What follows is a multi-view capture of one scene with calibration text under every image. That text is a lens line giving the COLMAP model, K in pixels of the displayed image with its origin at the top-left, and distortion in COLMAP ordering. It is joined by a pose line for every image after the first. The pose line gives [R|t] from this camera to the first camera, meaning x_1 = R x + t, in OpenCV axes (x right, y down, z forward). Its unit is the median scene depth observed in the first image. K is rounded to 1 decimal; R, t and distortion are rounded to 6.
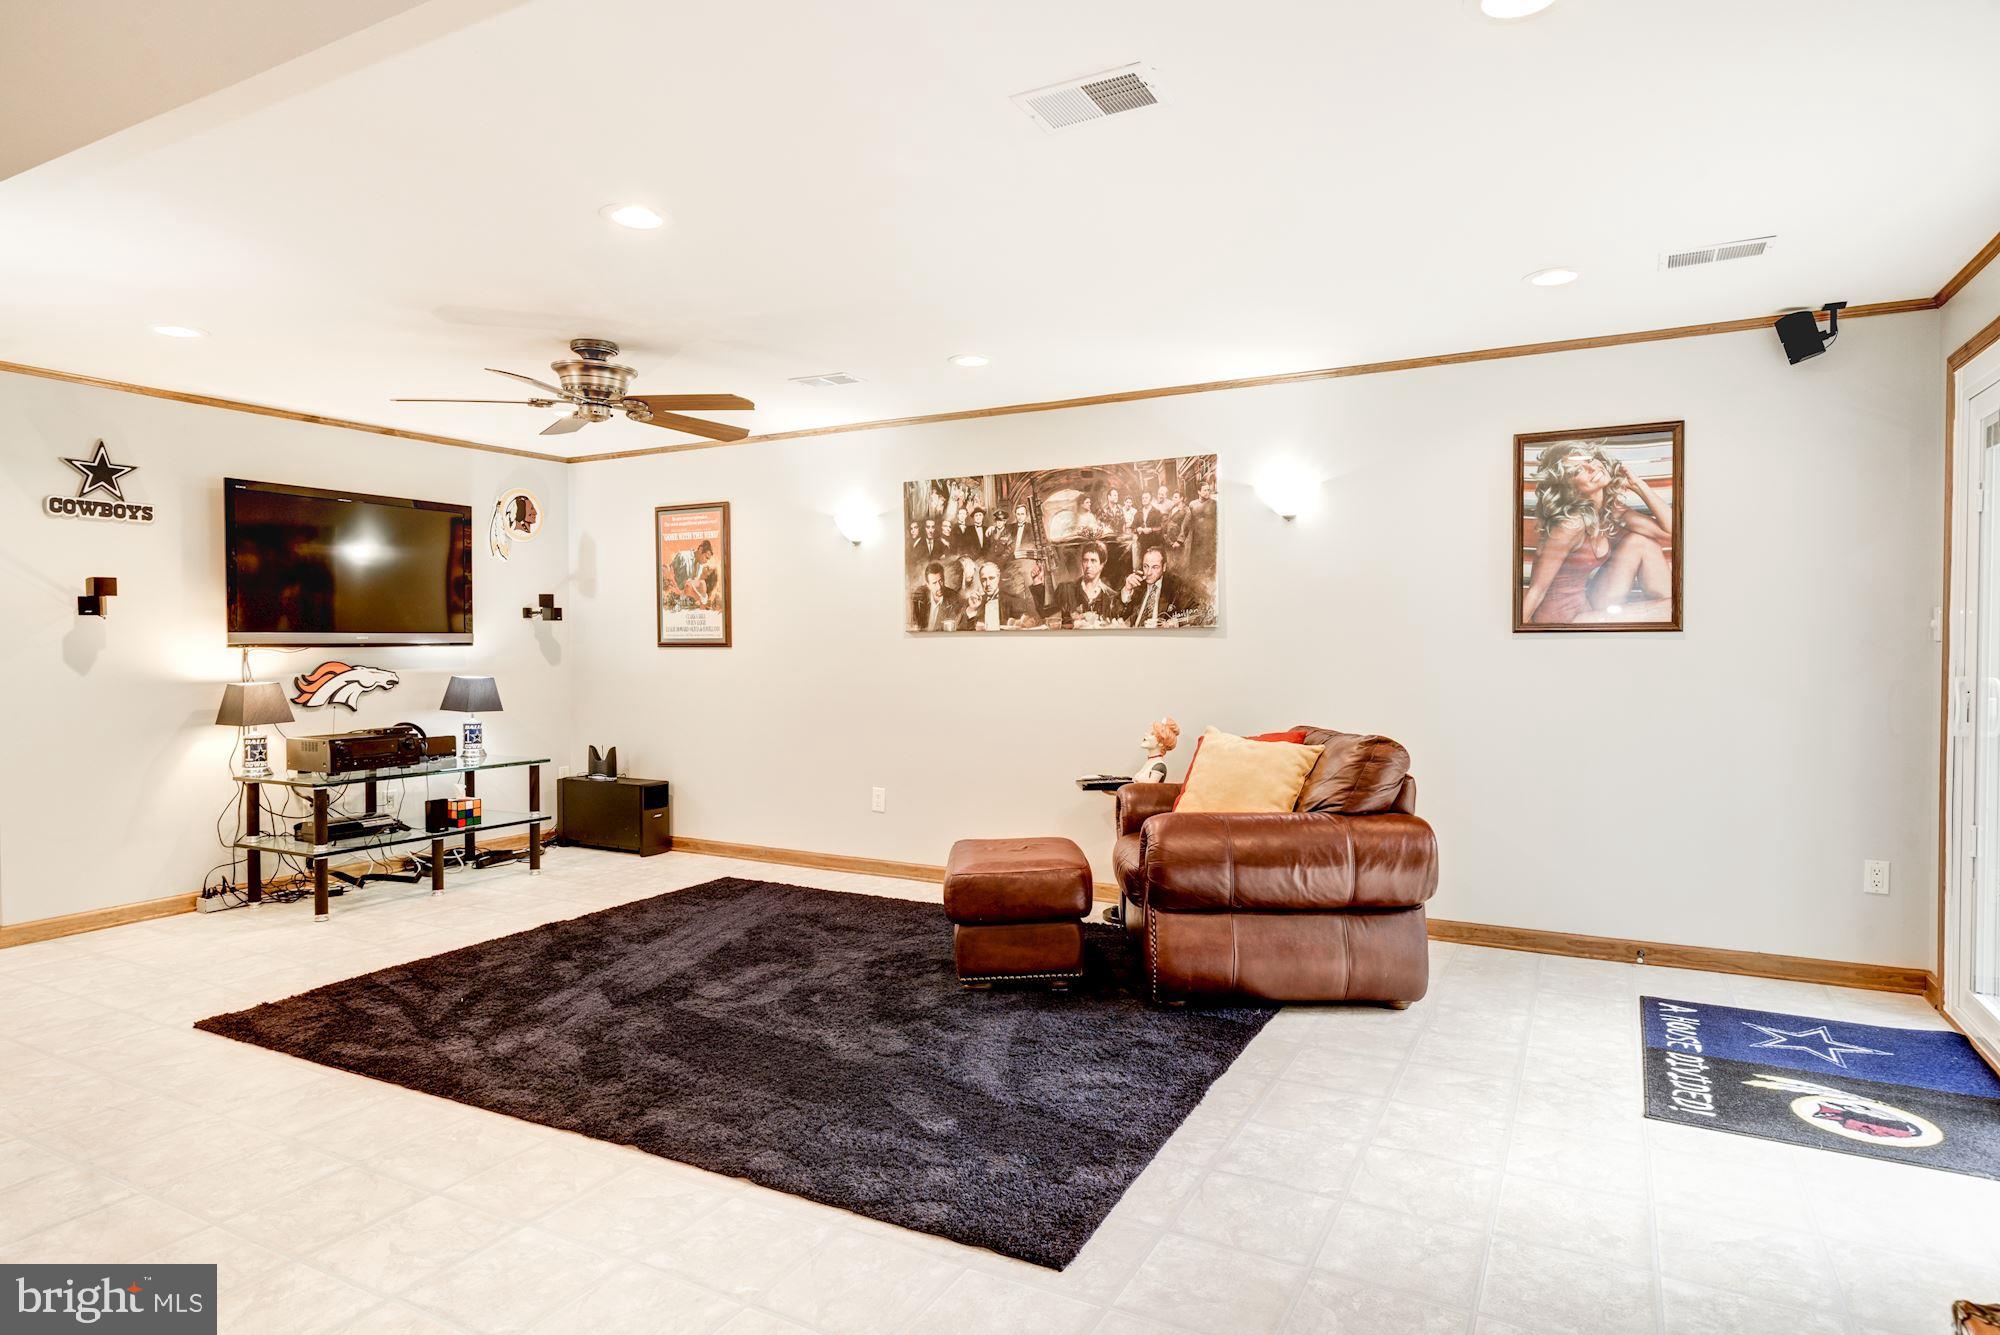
lens RADIAL K [[1122.5, 0, 1010.9], [0, 1122.5, 662.6], [0, 0, 1]] dist [0.002241, -0.000314]
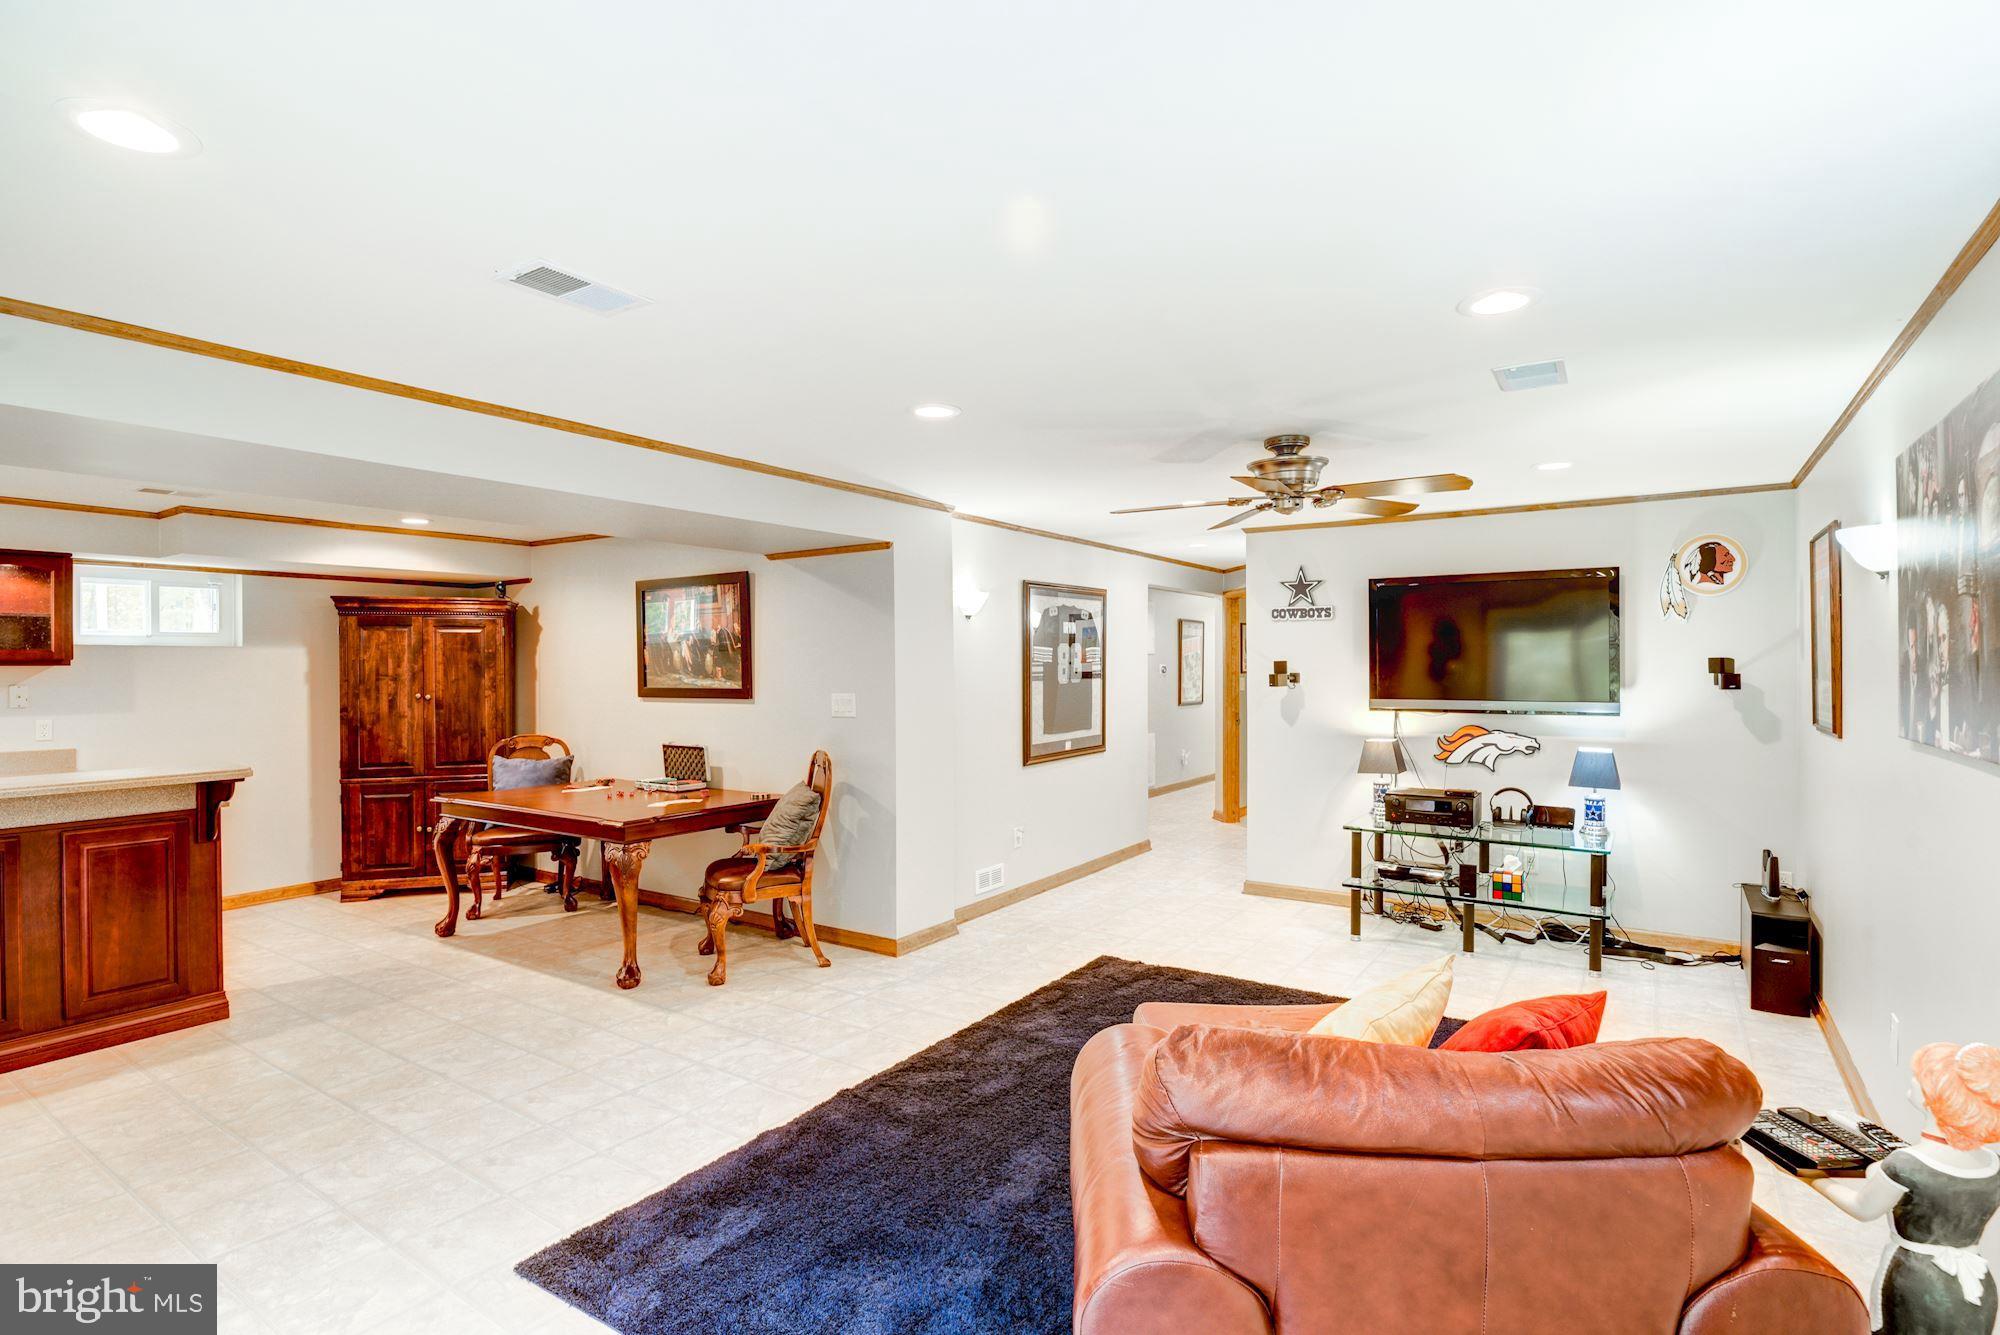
lens RADIAL K [[974.6, 0, 1013.8], [0, 974.6, 668.4], [0, 0, 1]] dist [-0.009397, -0.002674]
pose [[-0.098887, 0.006029, -0.995080, 0.422425], [-0.016815, 0.999829, 0.007729, -0.059399], [0.994957, 0.017496, -0.098768, 0.657895]]
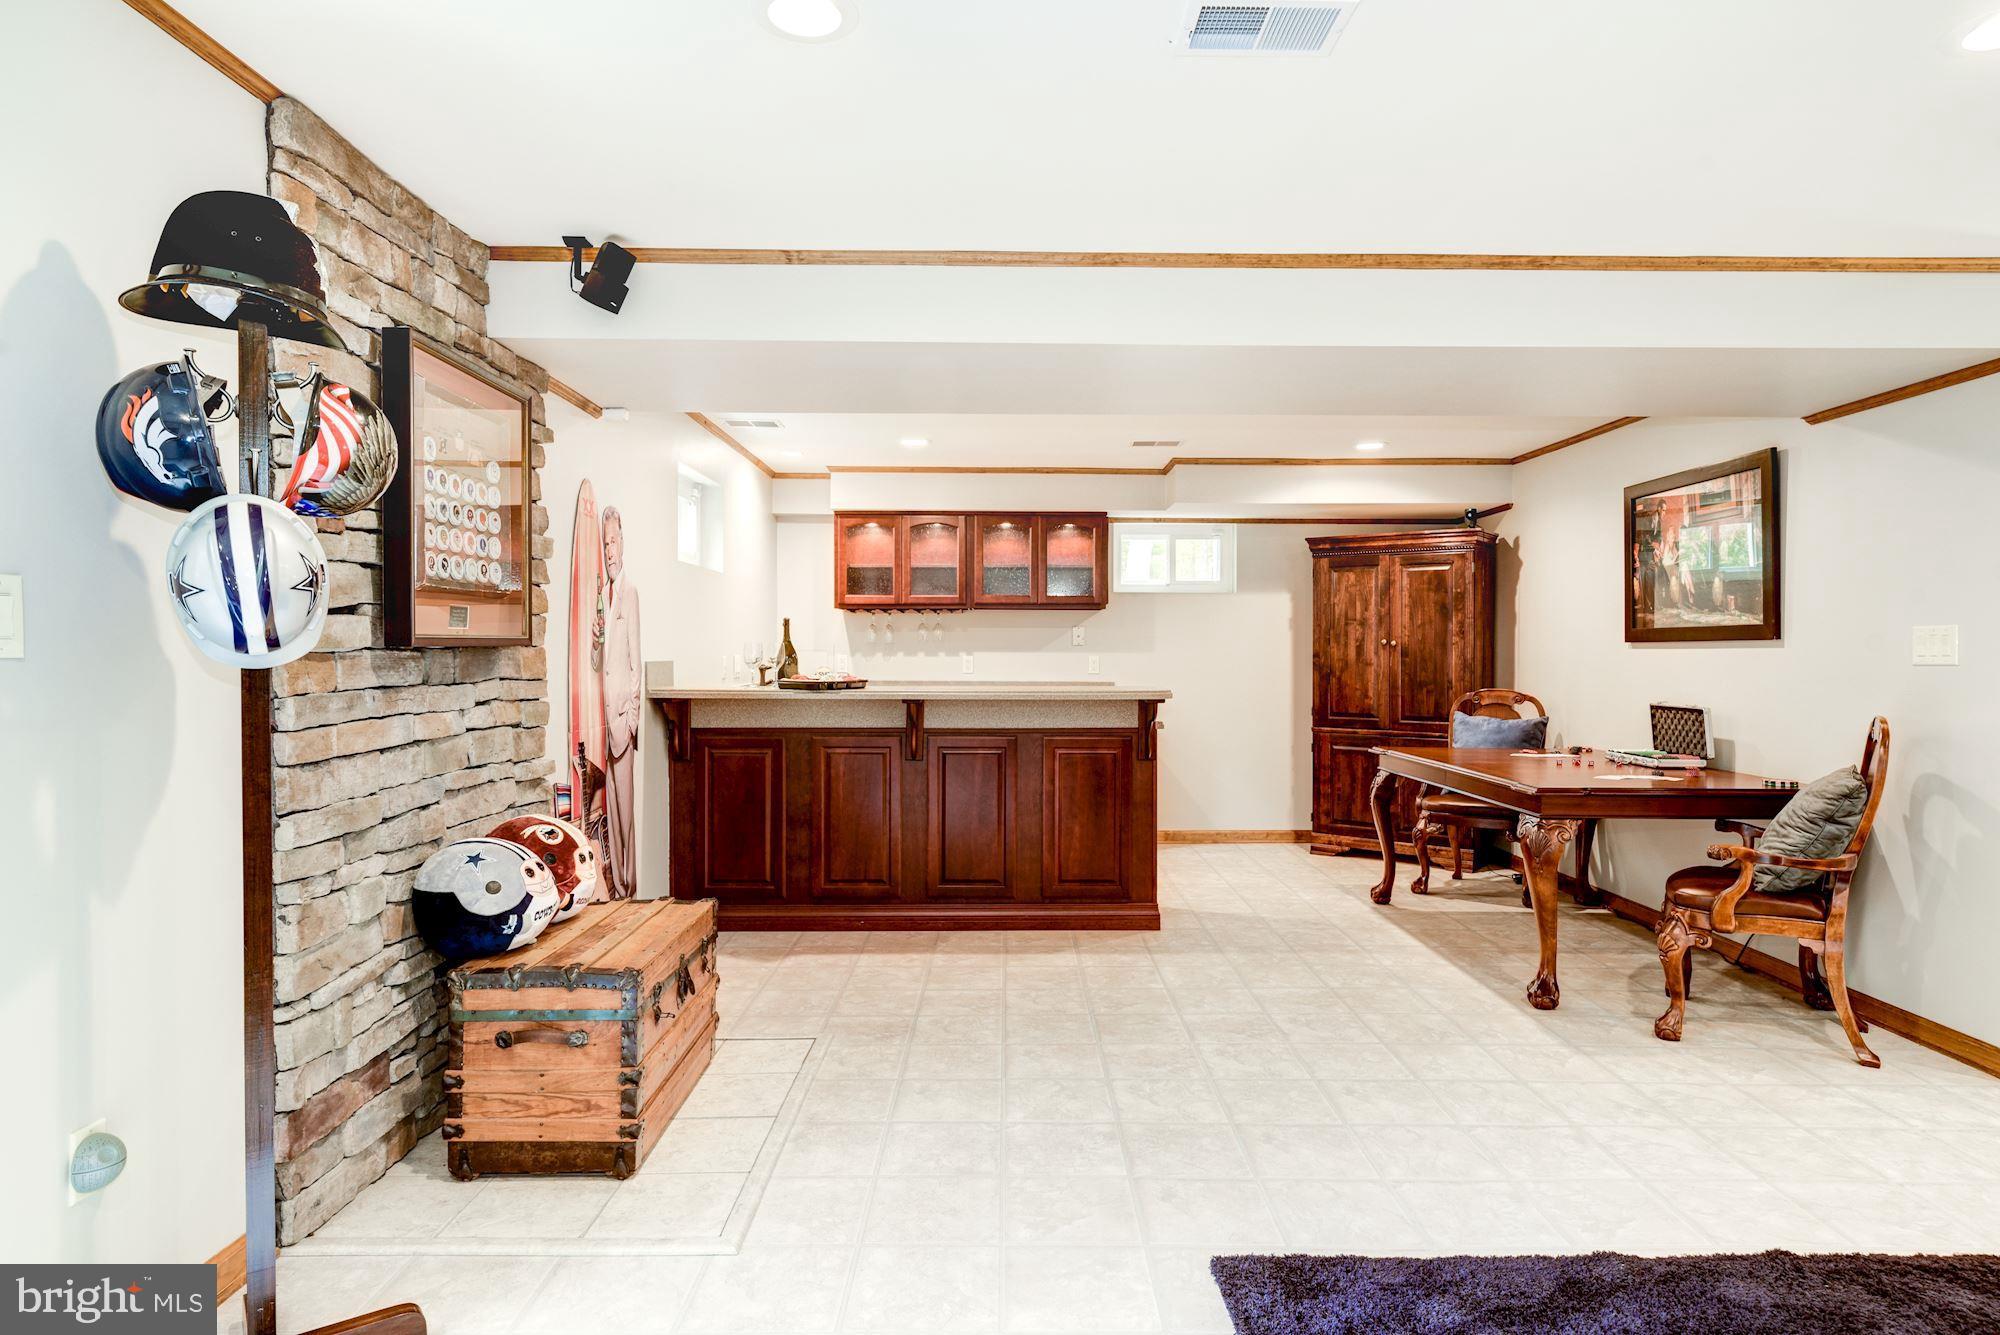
lens RADIAL K [[1122.5, 0, 1014.7], [0, 1122.5, 667.9], [0, 0, 1]] dist [0.002241, -0.000314]
pose [[-0.880111, 0.007325, -0.474712, 0.277243], [-0.011028, 0.999296, 0.035867, -0.017794], [0.474640, 0.036802, -0.879410, 0.720612]]
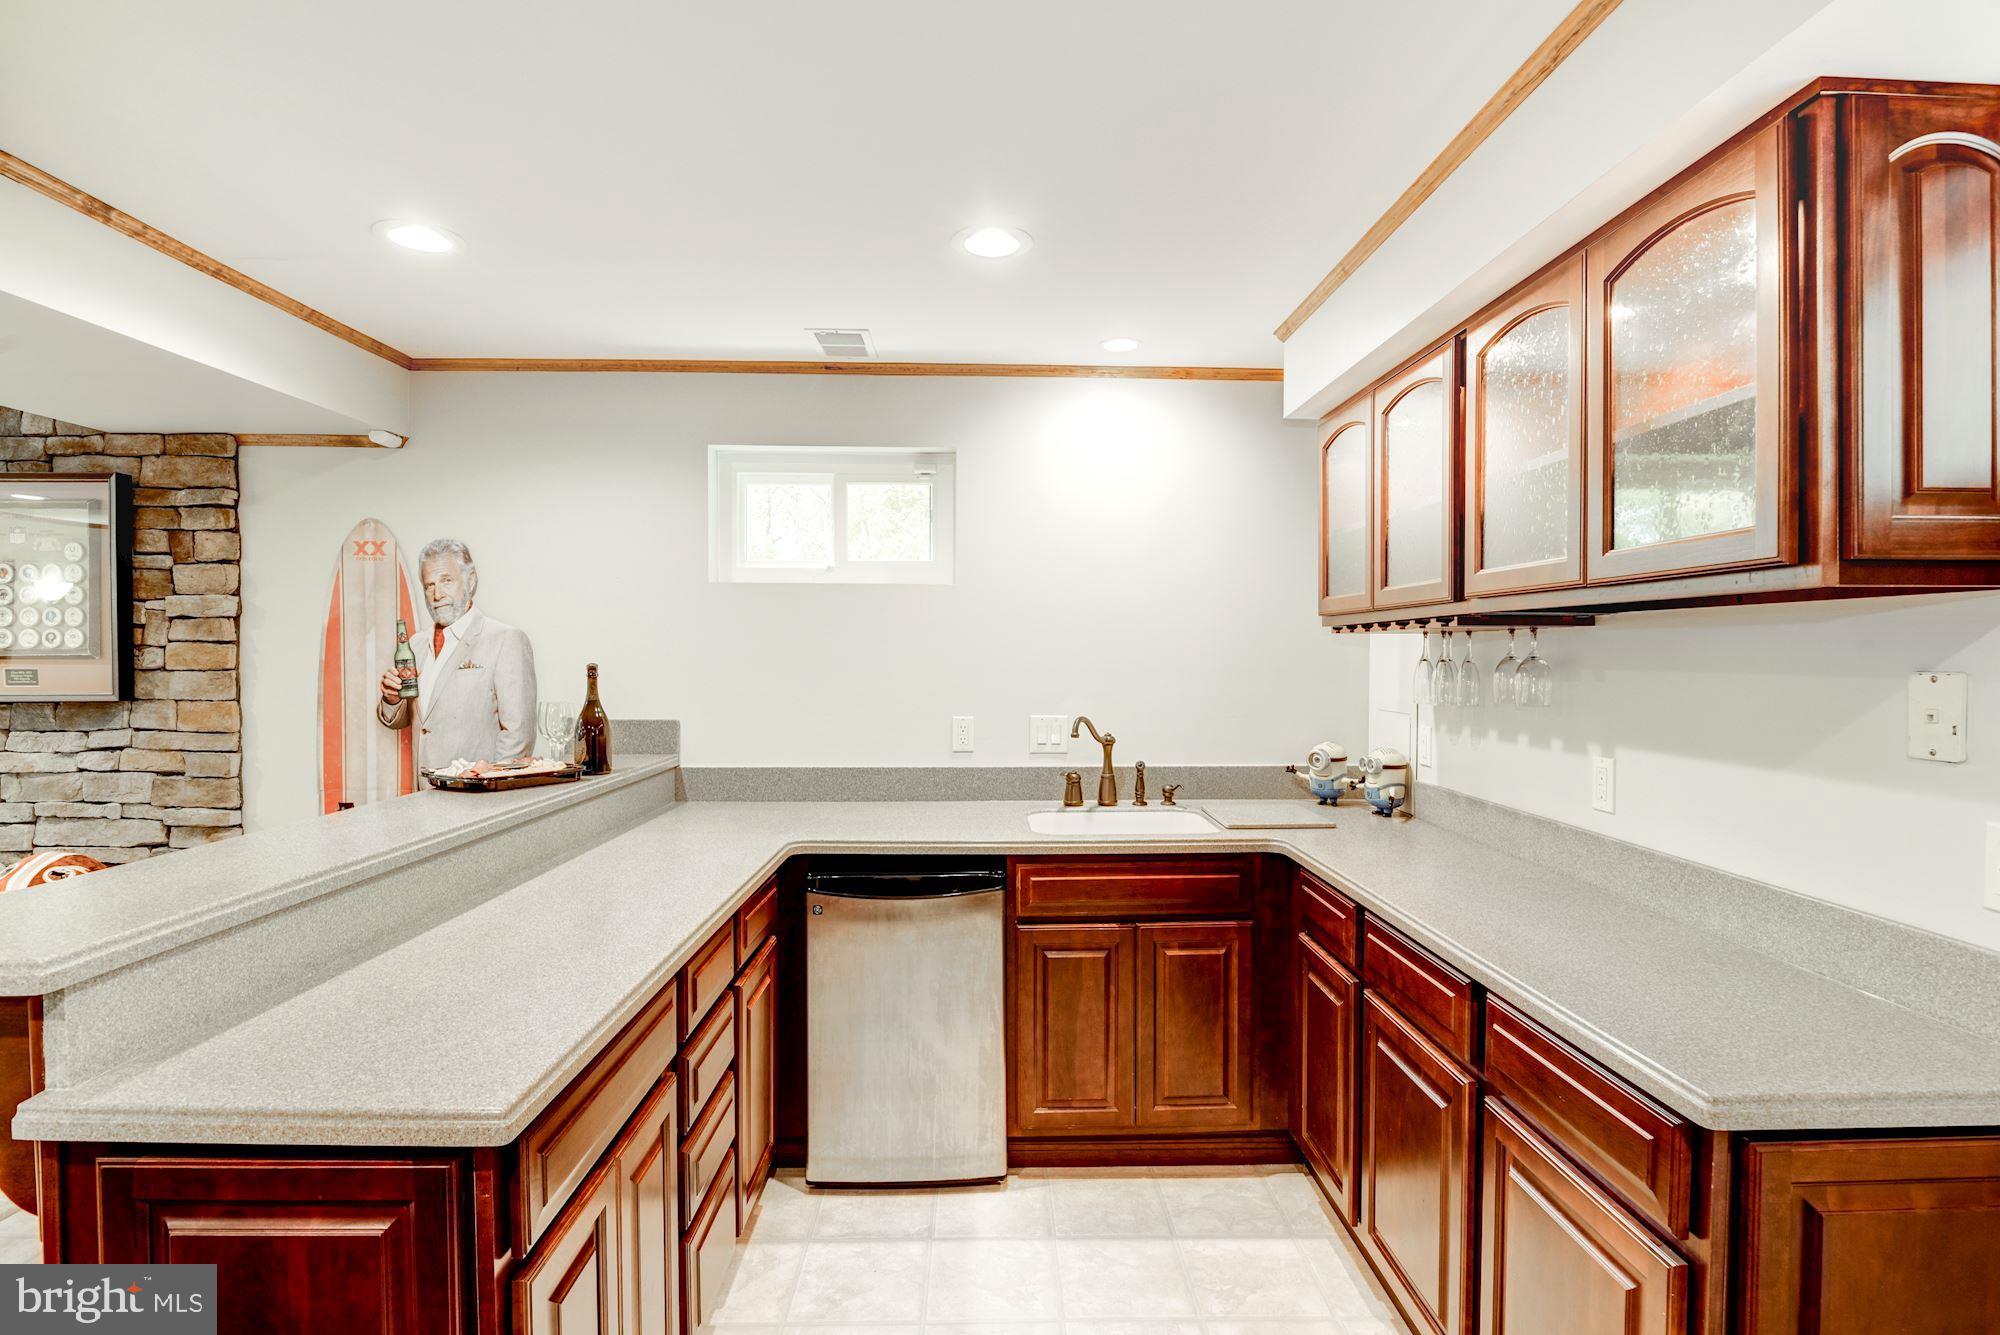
lens RADIAL K [[974.6, 0, 1010.1], [0, 974.6, 667.8], [0, 0, 1]] dist [-0.009397, -0.002674]
pose [[-0.493293, -0.012470, 0.869774, -0.506092], [0.015032, 0.999626, 0.022858, -0.029502], [-0.869733, 0.024350, -0.492921, -0.085460]]
